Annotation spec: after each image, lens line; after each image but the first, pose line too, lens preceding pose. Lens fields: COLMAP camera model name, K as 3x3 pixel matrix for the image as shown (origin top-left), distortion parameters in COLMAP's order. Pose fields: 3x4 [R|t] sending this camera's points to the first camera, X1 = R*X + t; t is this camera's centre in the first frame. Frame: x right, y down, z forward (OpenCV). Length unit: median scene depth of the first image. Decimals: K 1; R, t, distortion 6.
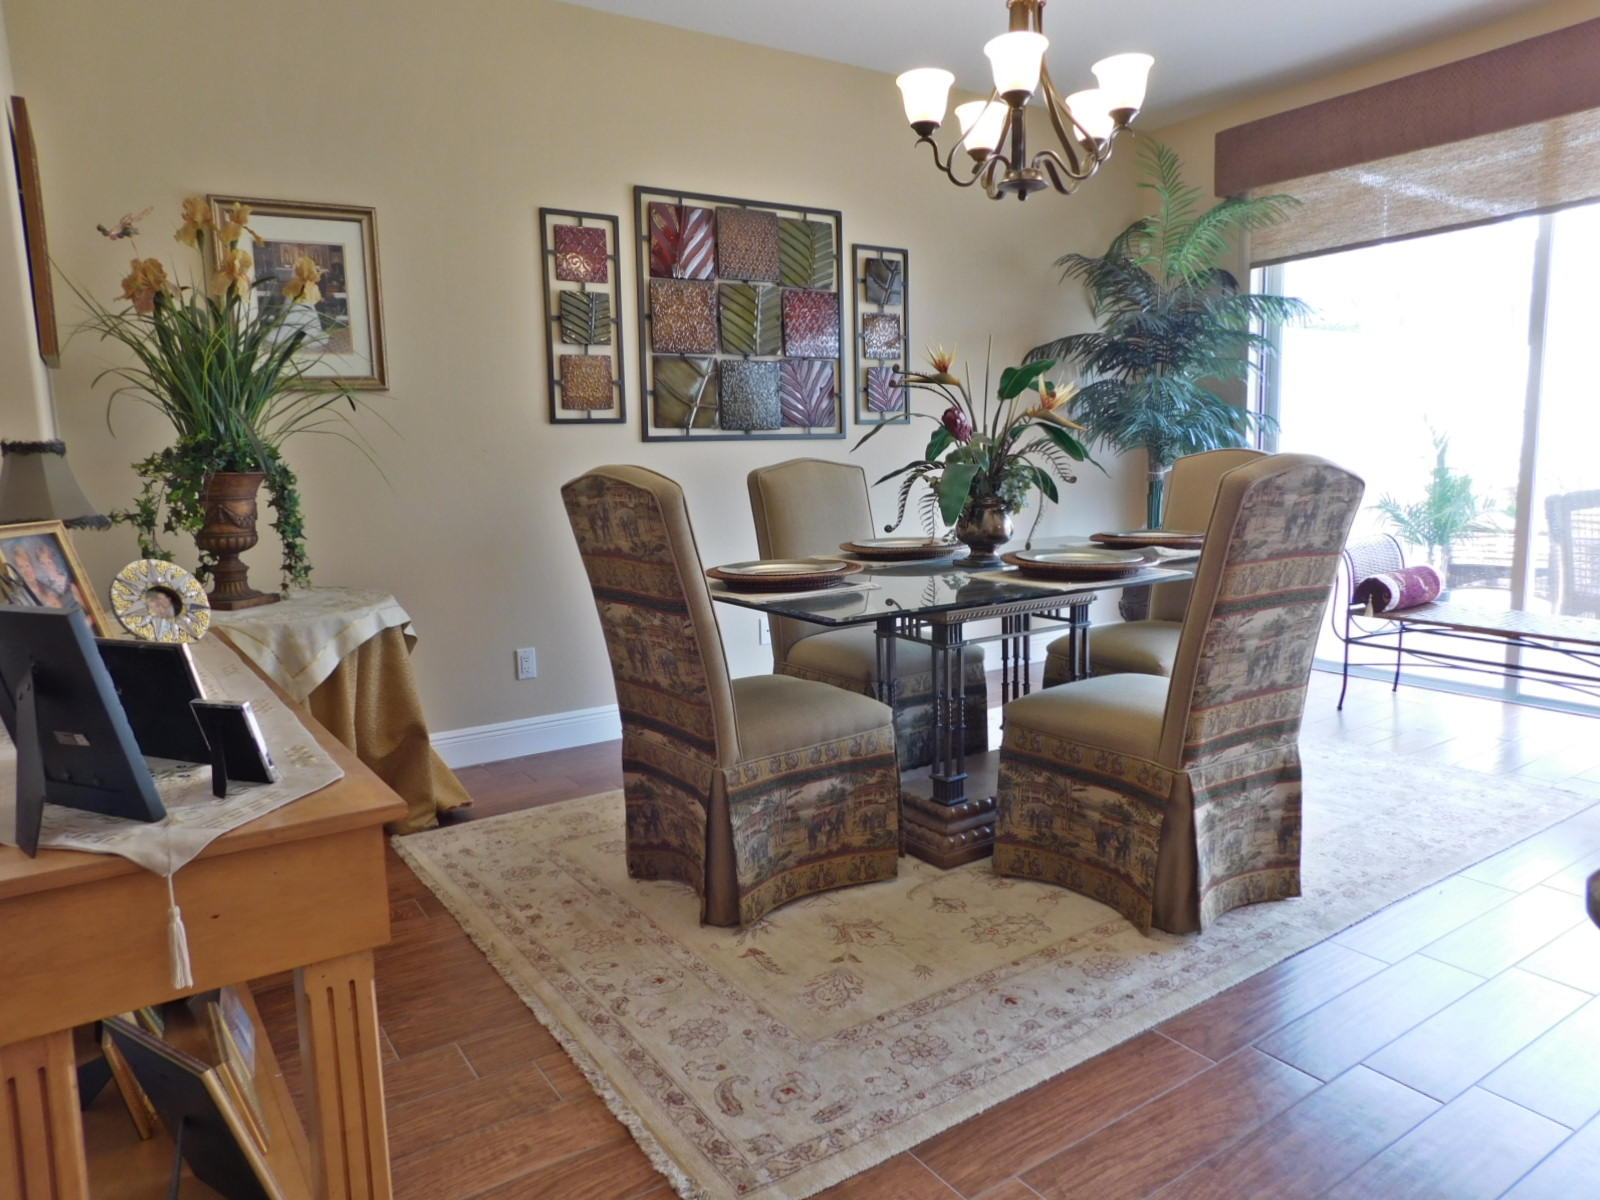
lens RADIAL K [[1051.4, 0, 804.9], [0, 1051.4, 603.5], [0, 0, 1]] dist [-0.068842, 0.054525]
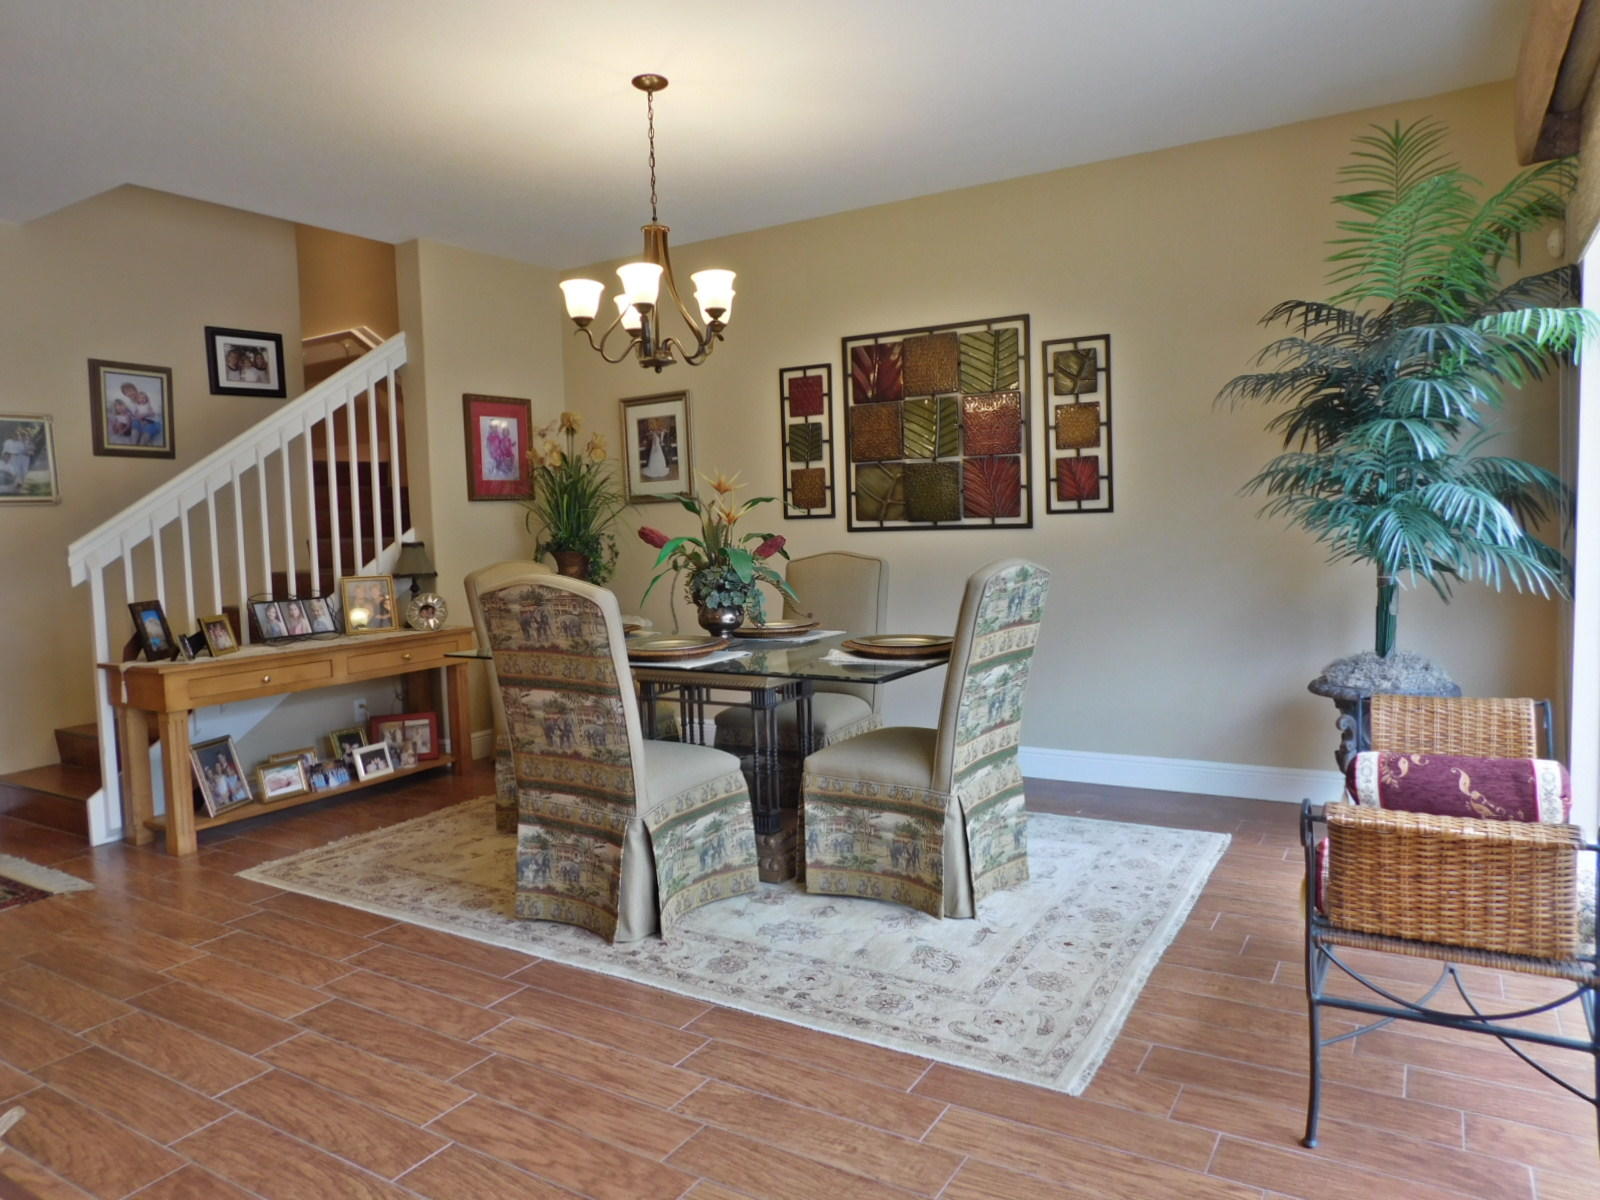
lens RADIAL K [[1051.4, 0, 804.9], [0, 1051.4, 603.5], [0, 0, 1]] dist [-0.068842, 0.054525]
pose [[0.431053, 0.079929, -0.898779, 1.043839], [-0.113084, 0.993001, 0.034074, -0.110063], [0.895212, 0.086950, 0.437075, 0.415286]]
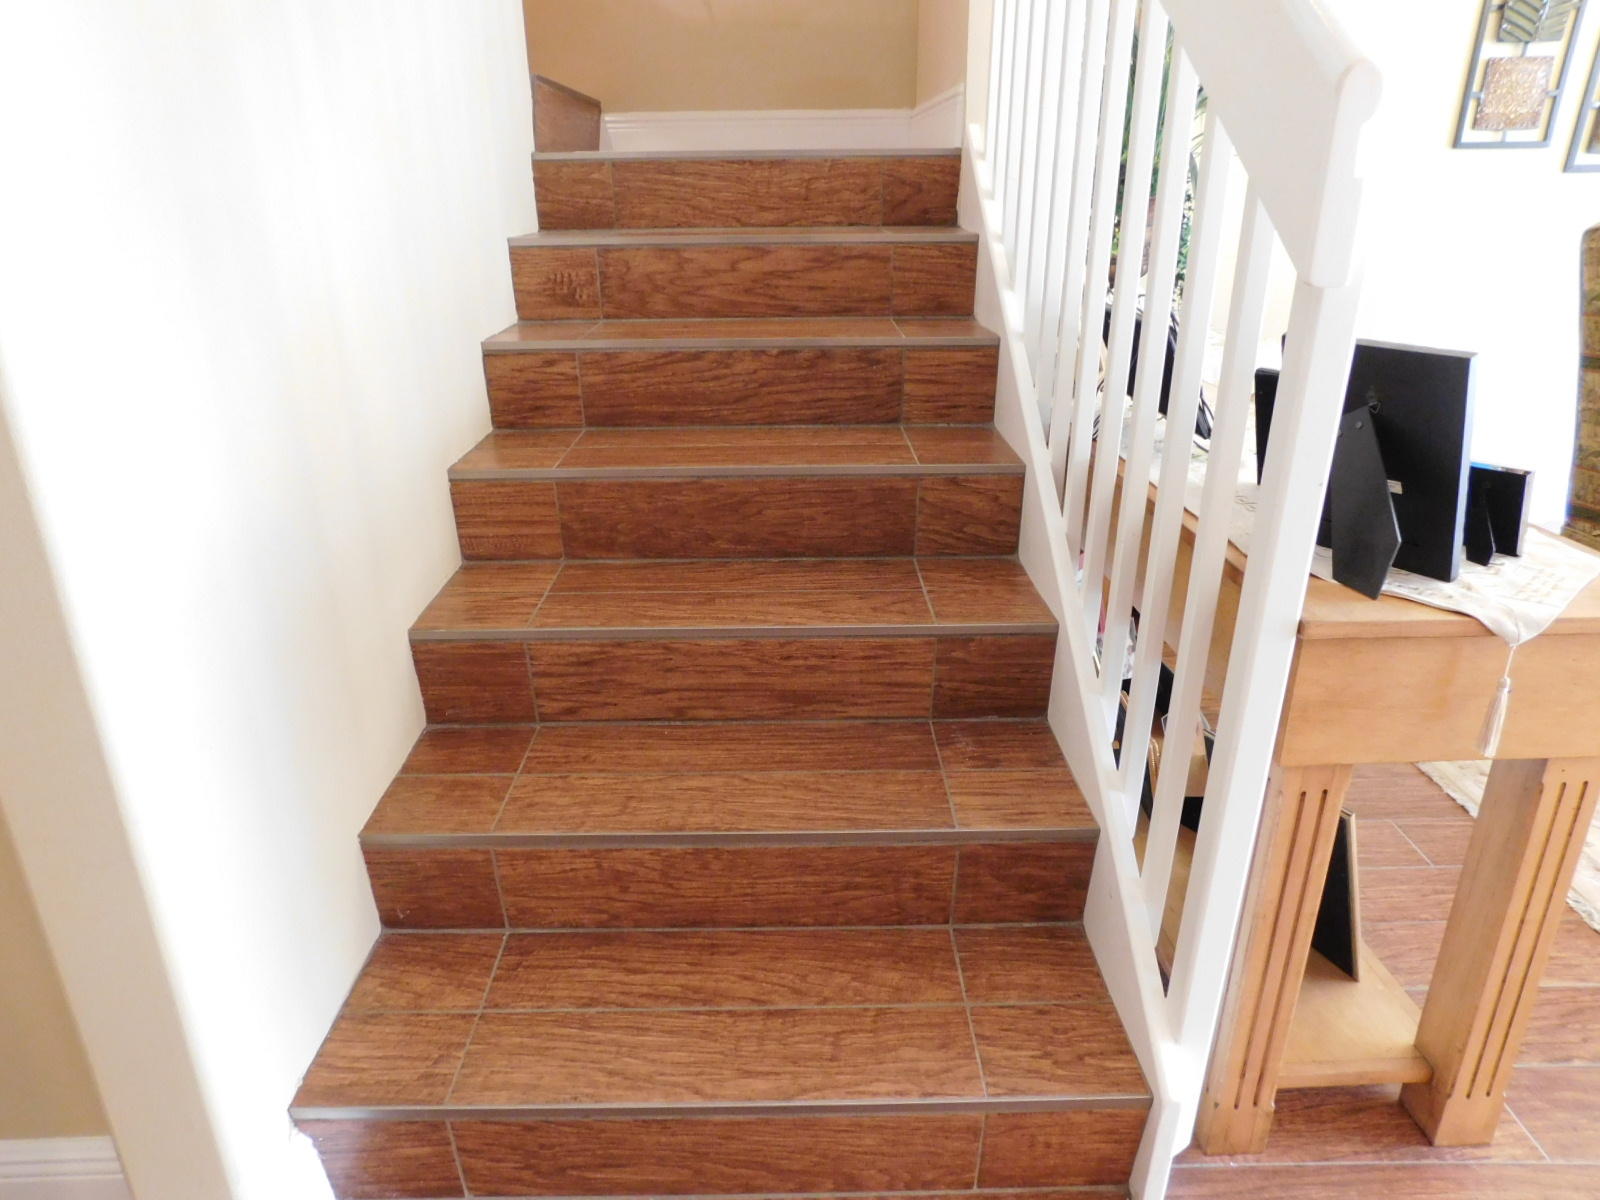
lens RADIAL K [[1051.4, 0, 804.9], [0, 1051.4, 603.5], [0, 0, 1]] dist [-0.068842, 0.054525]
pose [[0.840882, 0.218254, -0.495260, -0.190497], [-0.091676, 0.959299, 0.267096, 0.008021], [0.533397, -0.179193, 0.826666, -0.037964]]
